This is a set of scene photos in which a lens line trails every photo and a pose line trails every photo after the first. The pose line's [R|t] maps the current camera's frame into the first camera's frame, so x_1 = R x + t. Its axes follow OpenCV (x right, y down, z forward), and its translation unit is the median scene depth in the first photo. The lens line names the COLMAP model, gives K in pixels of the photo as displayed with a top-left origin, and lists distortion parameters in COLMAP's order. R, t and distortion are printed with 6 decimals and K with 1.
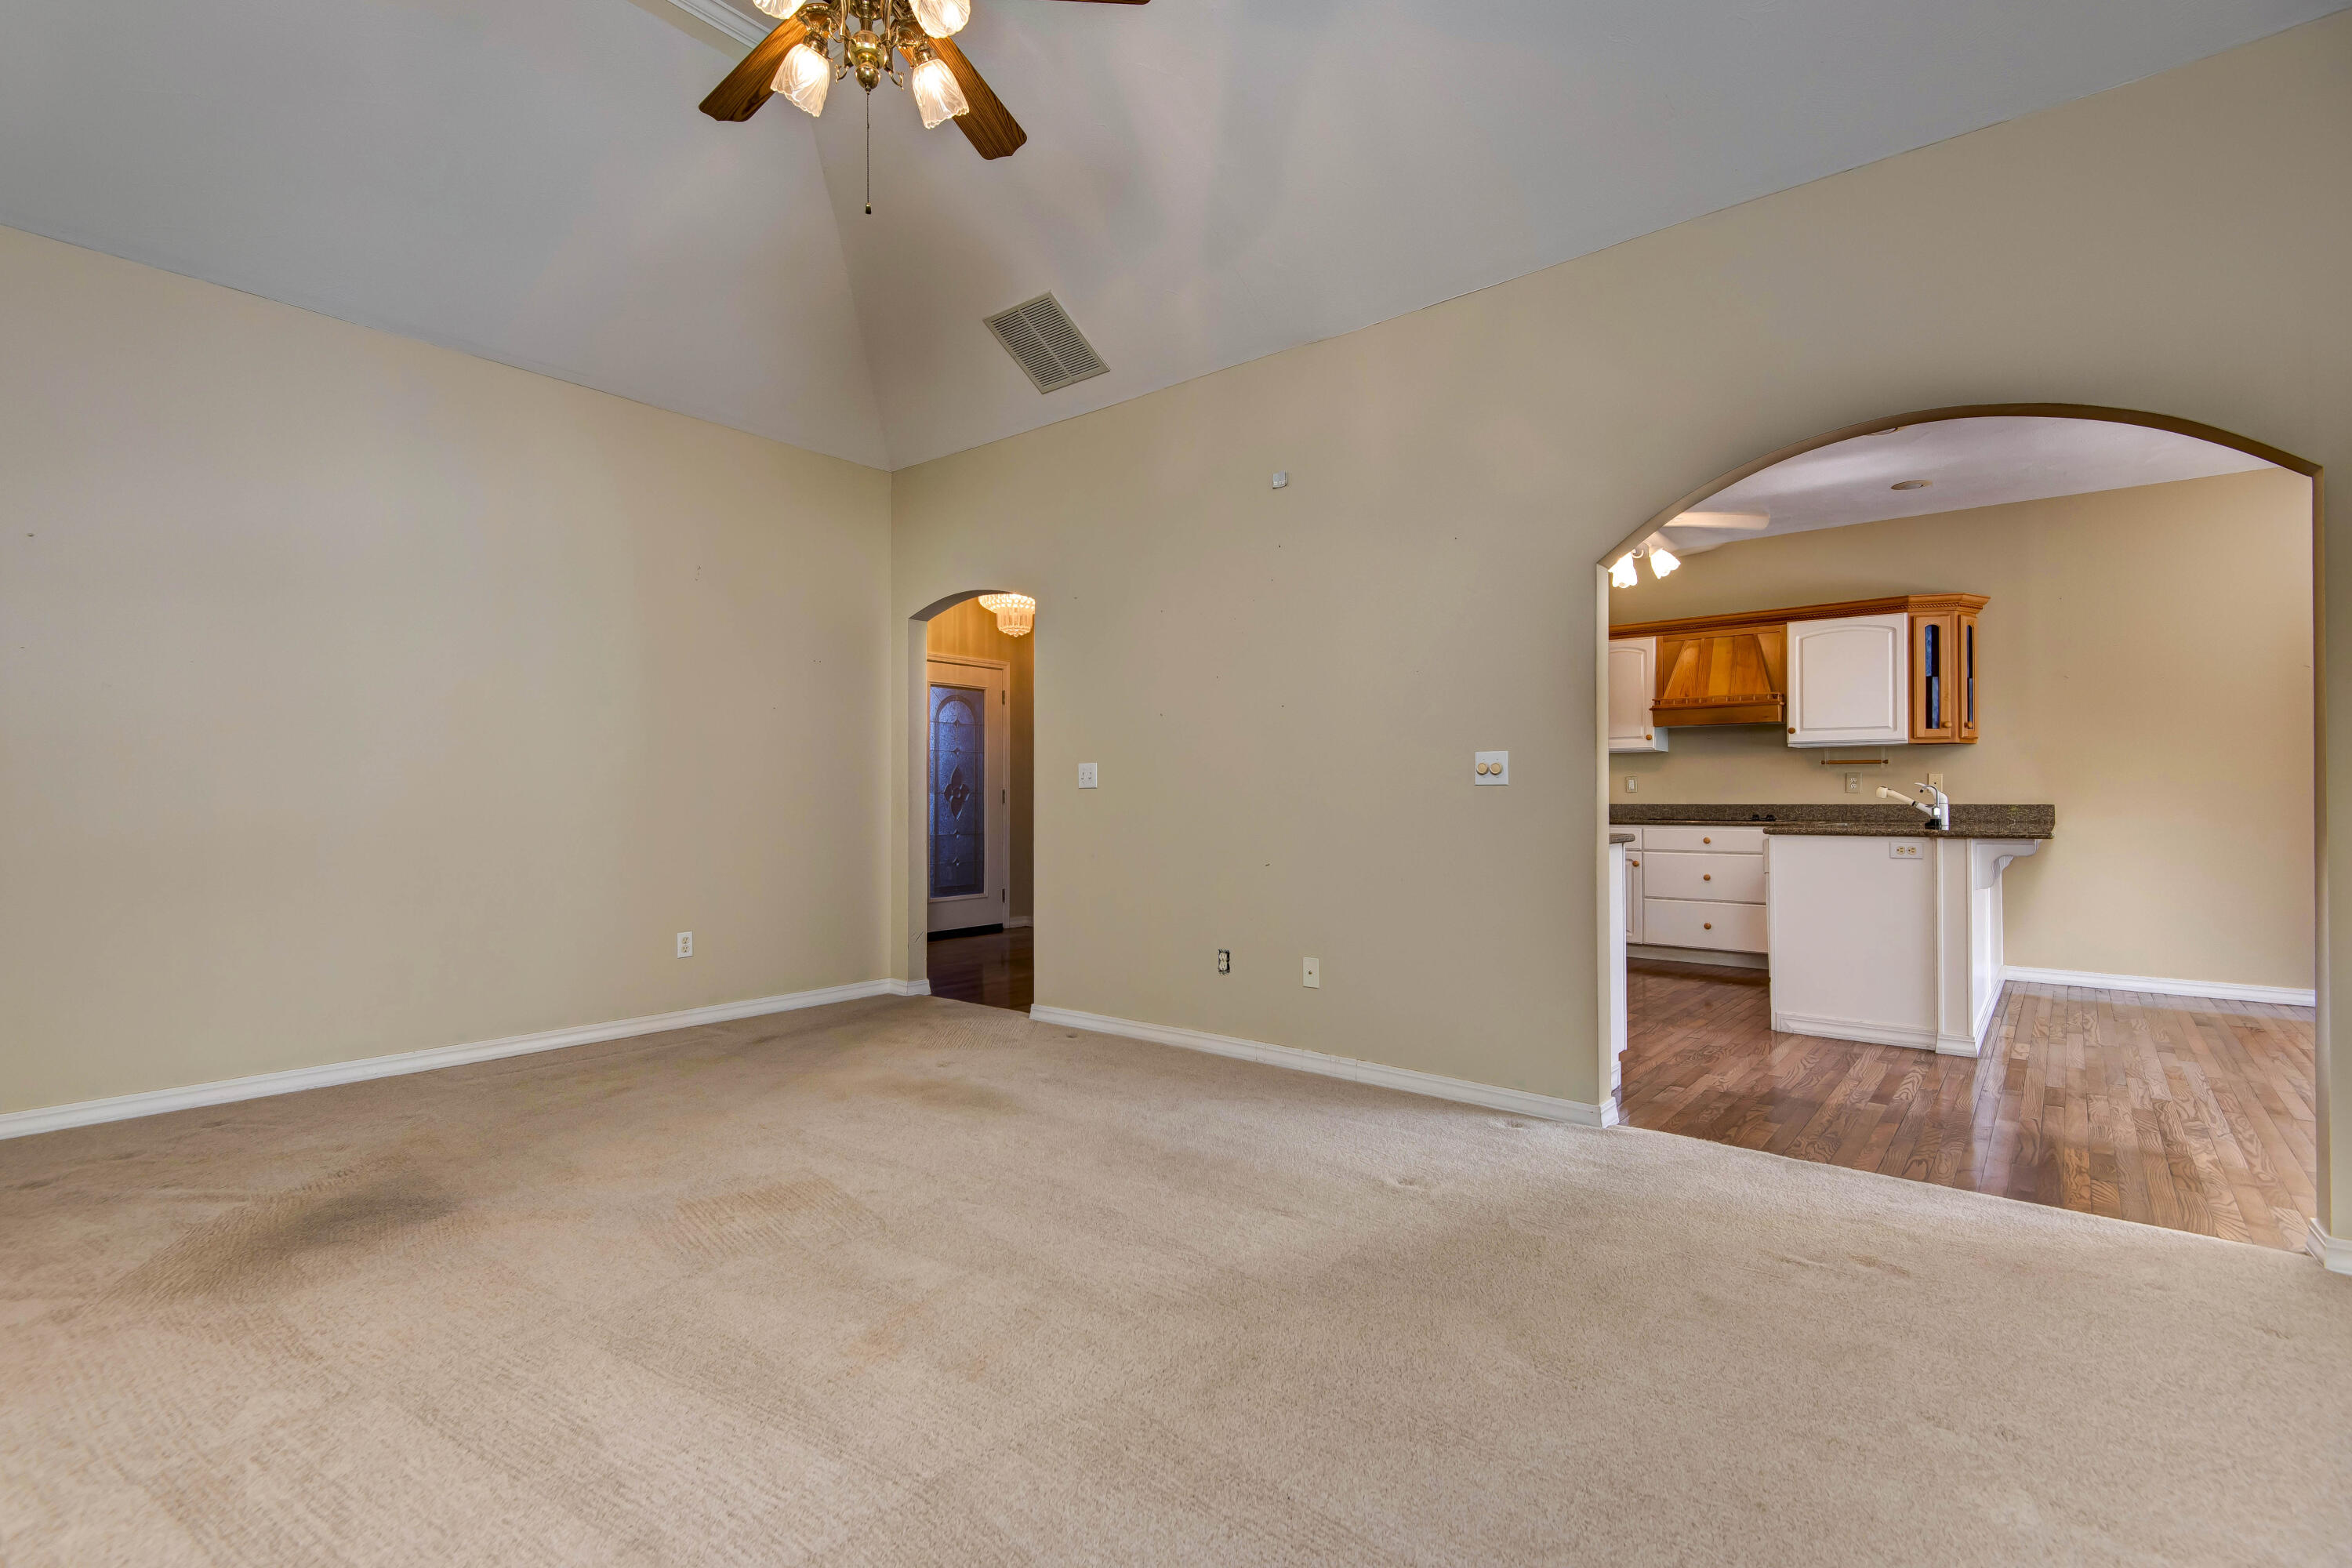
lens RADIAL K [[1095.2, 0, 1164.5], [0, 1095.2, 784.3], [0, 0, 1]] dist [0.017071, -0.002207]
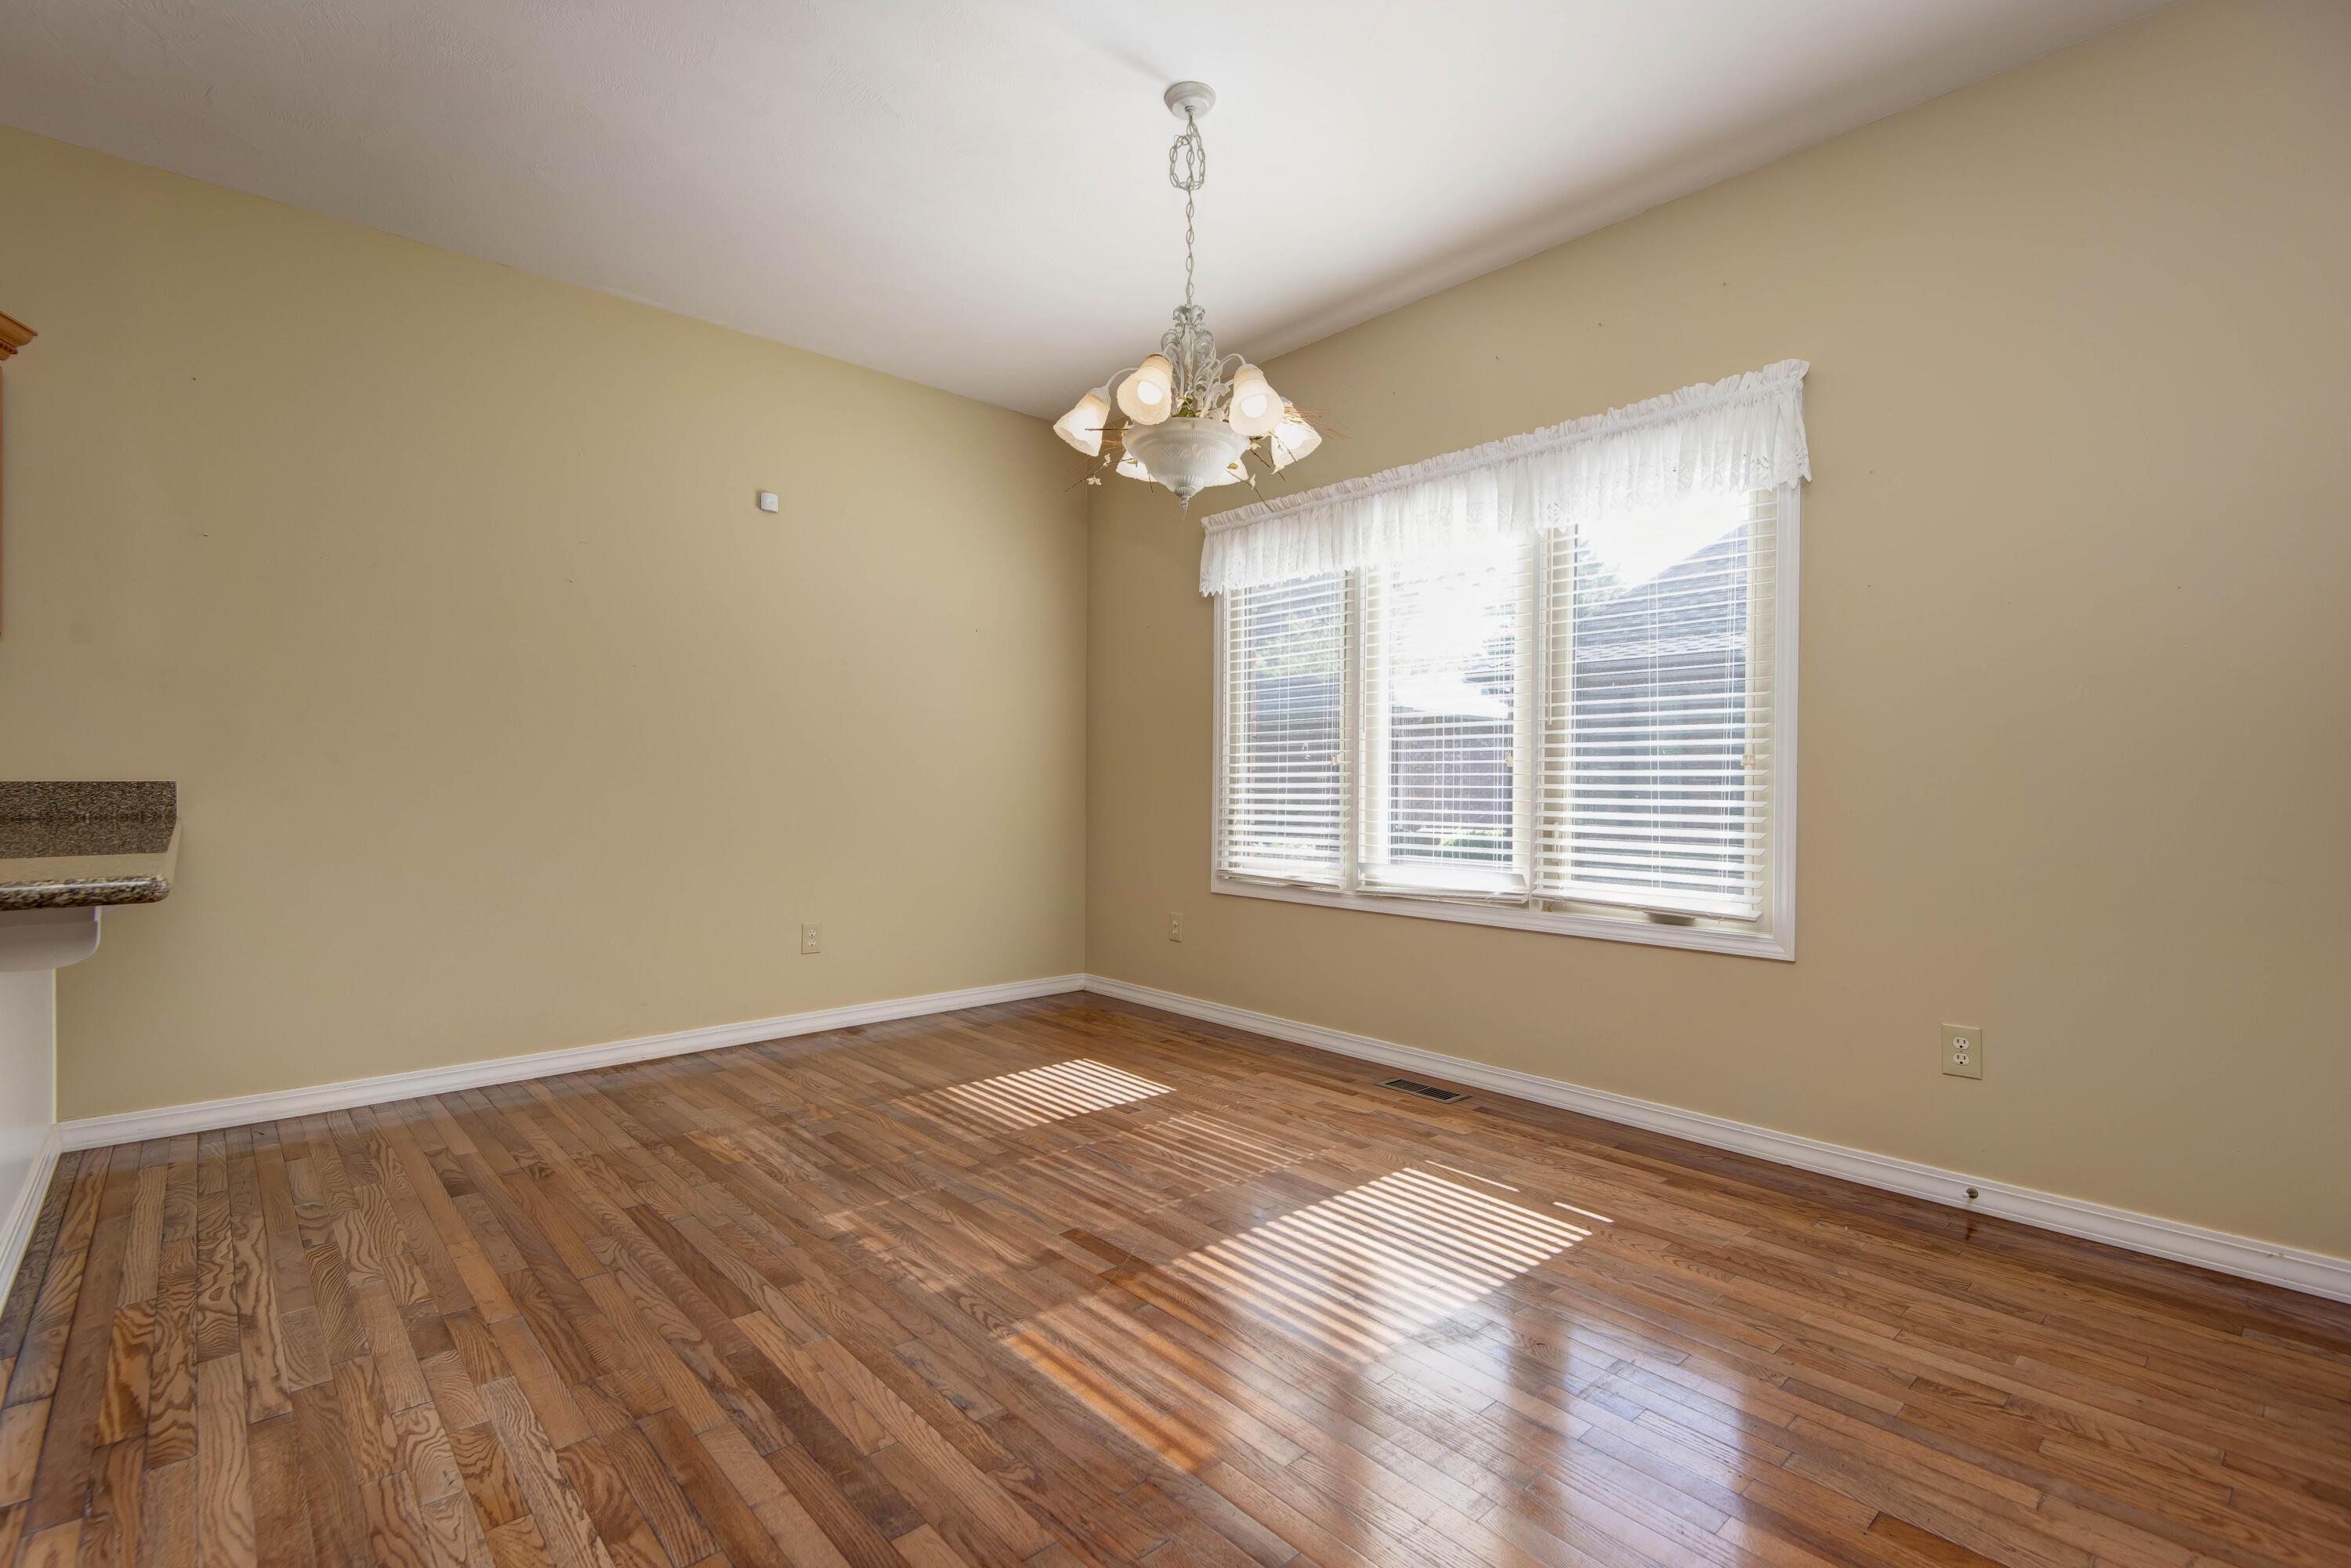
lens RADIAL K [[1022.8, 0, 1175.4], [0, 1022.8, 785.7], [0, 0, 1]] dist [-0.002975, -0.001105]
pose [[0.117641, -0.003624, 0.993050, 0.384871], [-0.022215, 0.999733, 0.006280, 0.007694], [-0.992808, -0.022800, 0.117529, 0.478653]]
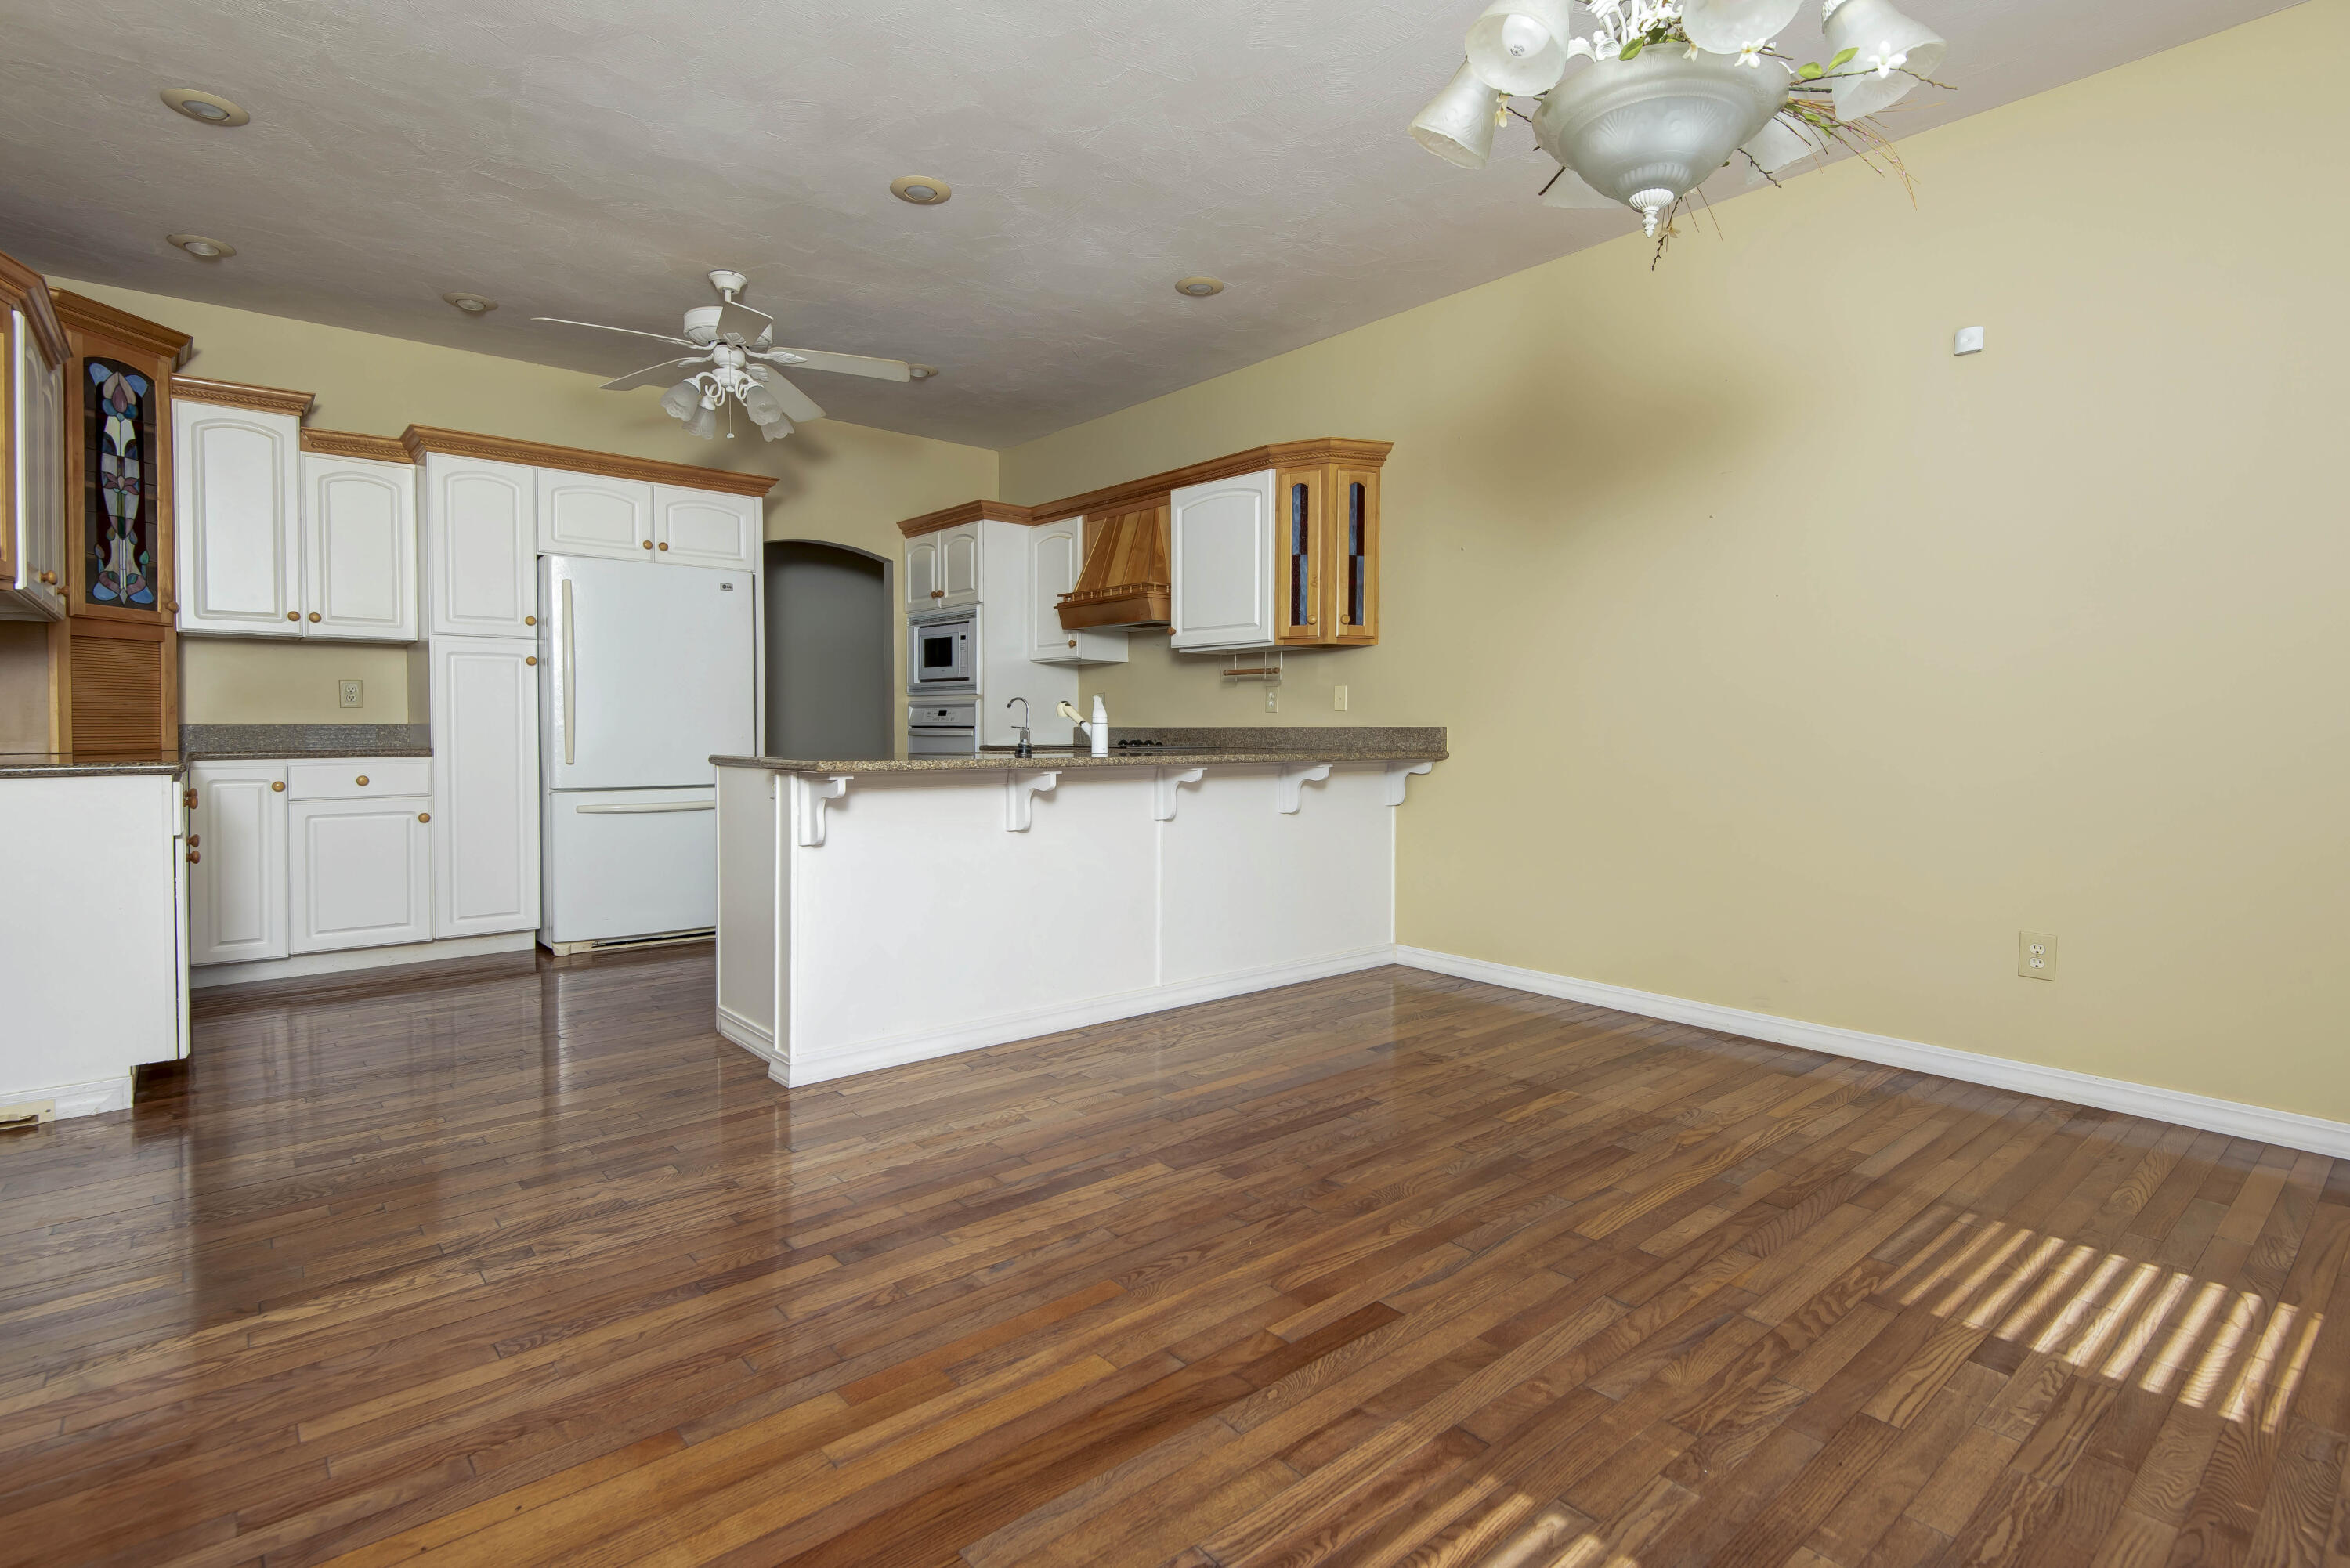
lens RADIAL K [[1094.2, 0, 1246.0], [0, 1094.2, 727.8], [0, 0, 1]] dist [0.017071, -0.002207]
pose [[0.993974, -0.002024, -0.109595, 0.730720], [0.003633, 0.999888, 0.014490, 0.007745], [0.109554, -0.014800, 0.993871, 0.261332]]
